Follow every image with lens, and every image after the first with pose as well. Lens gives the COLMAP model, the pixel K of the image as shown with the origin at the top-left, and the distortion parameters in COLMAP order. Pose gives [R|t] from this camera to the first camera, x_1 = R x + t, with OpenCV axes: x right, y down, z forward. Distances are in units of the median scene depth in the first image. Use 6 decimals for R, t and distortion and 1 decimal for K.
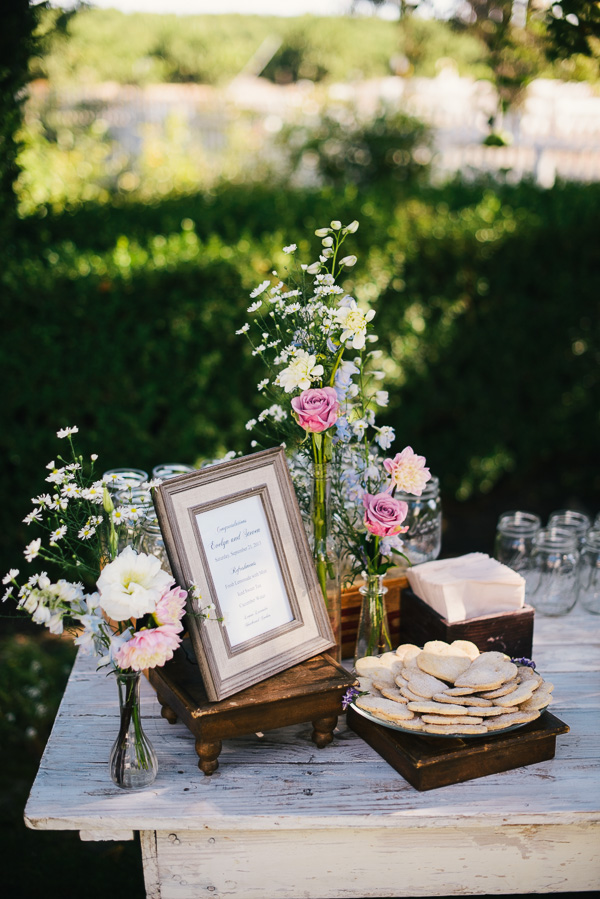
lens RADIAL K [[1304.6, 0, 300.0], [0, 1304.6, 449.5], [0, 0, 1]] dist [-0.137589, 0.020263]
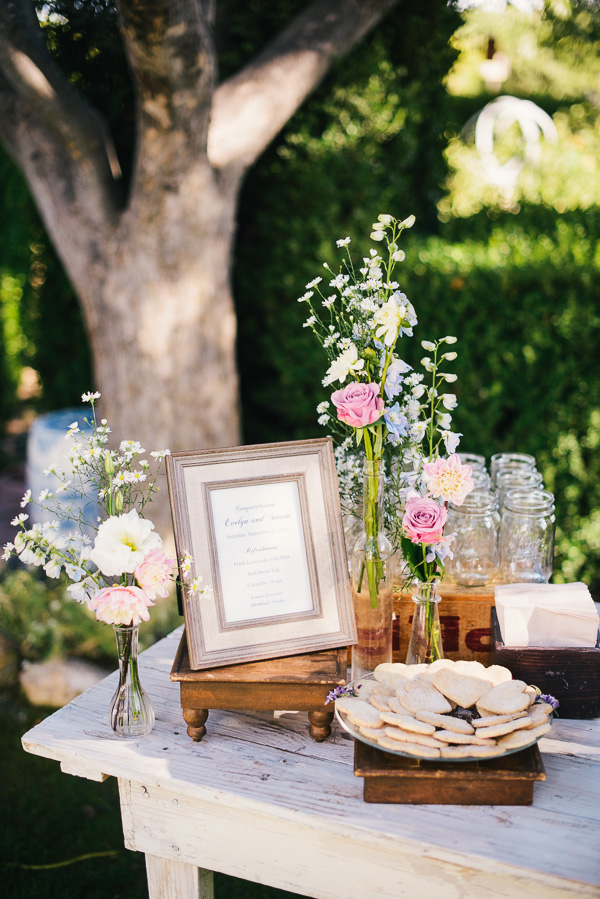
lens RADIAL K [[1304.6, 0, 300.0], [0, 1304.6, 449.5], [0, 0, 1]] dist [-0.137589, 0.020263]
pose [[0.888288, 0.116783, -0.444192, 0.441267], [-0.118719, 0.992648, 0.023568, -0.015129], [0.443678, 0.031799, 0.895622, 0.099166]]
